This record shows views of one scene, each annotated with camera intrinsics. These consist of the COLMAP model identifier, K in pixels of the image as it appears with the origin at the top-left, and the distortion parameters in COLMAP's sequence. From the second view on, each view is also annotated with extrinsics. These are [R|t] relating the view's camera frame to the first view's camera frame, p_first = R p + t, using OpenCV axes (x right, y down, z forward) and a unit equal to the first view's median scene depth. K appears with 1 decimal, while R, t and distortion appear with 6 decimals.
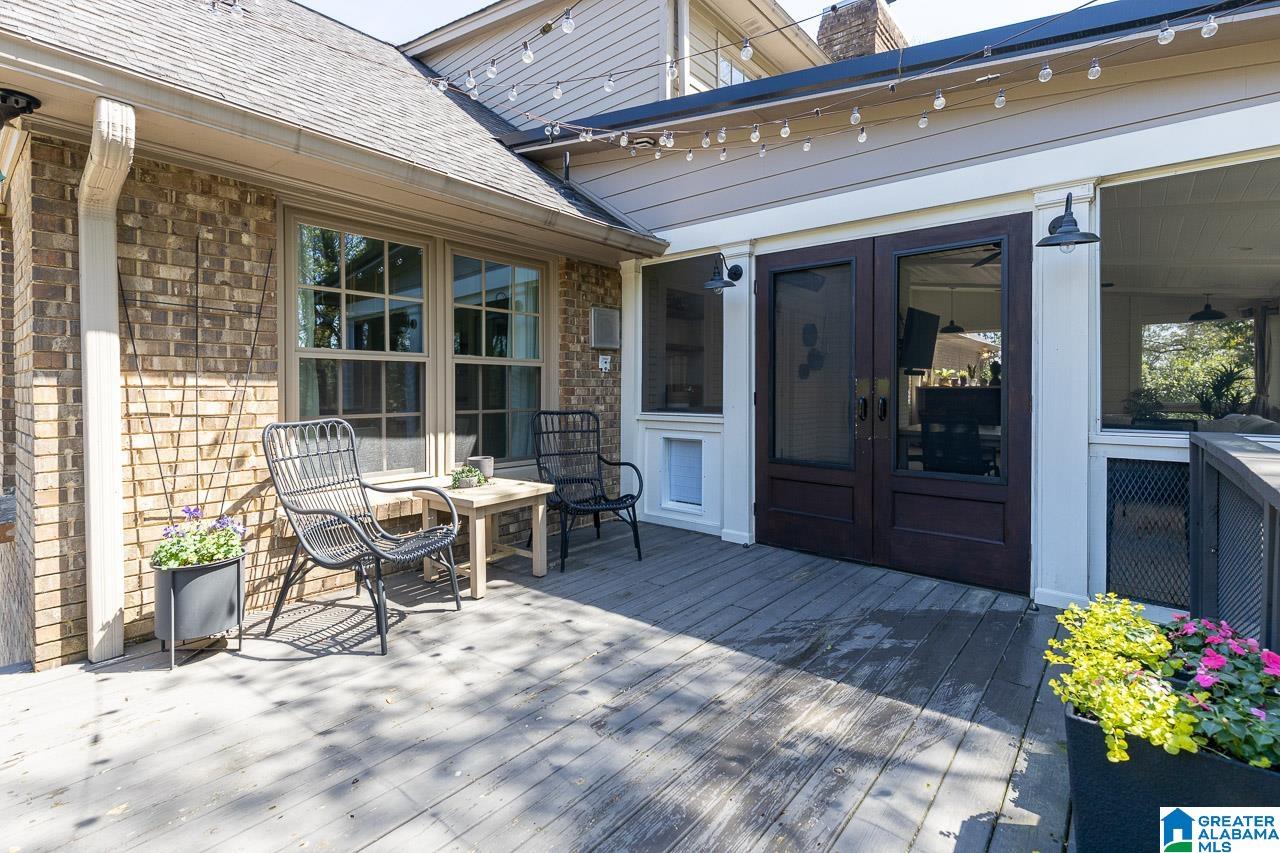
lens RADIAL K [[594.5, 0, 625.0], [0, 594.5, 395.1], [0, 0, 1]] dist [-0.006085, -0.001382]
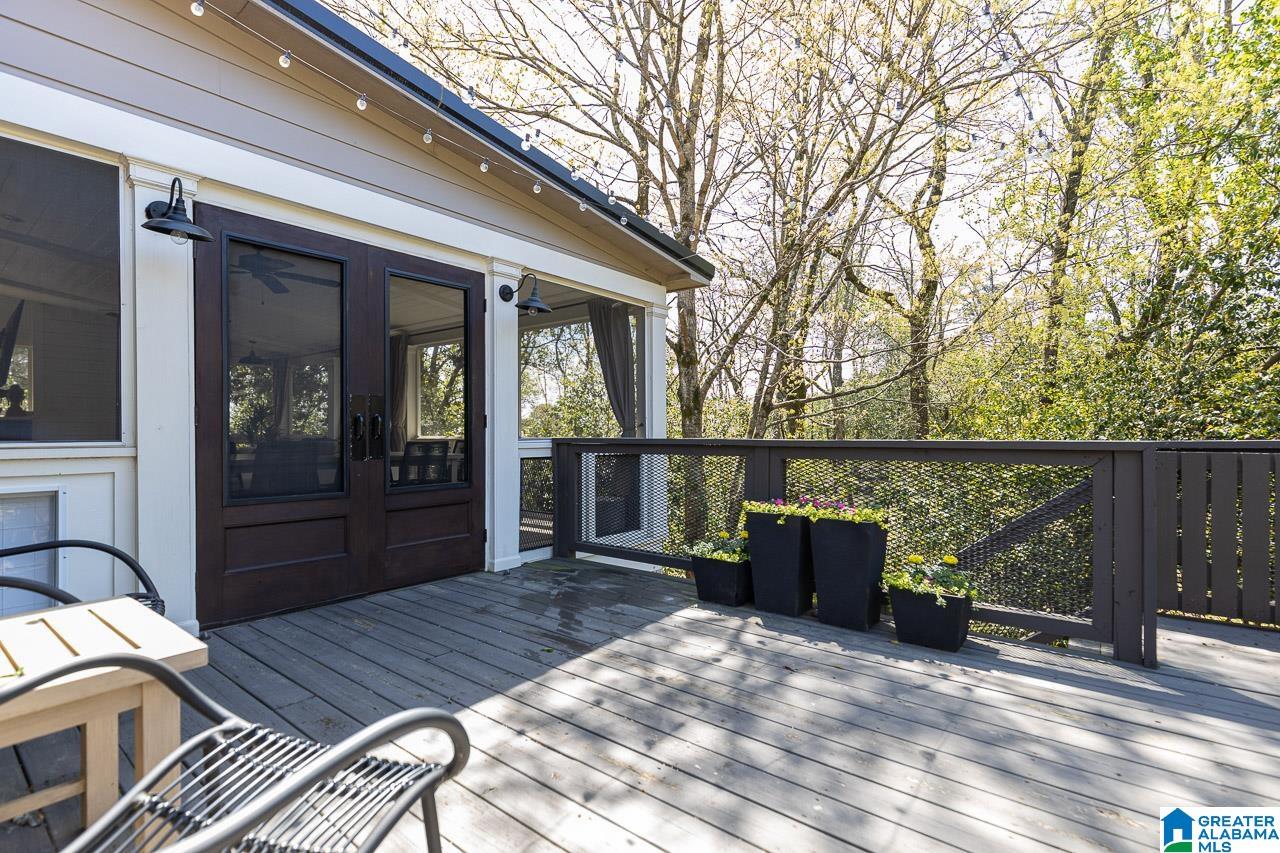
lens RADIAL K [[594.5, 0, 640.5], [0, 594.5, 429.6], [0, 0, 1]] dist [-0.006085, -0.001382]
pose [[-0.044544, 0.006175, 0.998988, -0.589406], [0.007492, 0.999955, -0.005847, 0.038051], [-0.998979, 0.007224, -0.044588, 0.665154]]
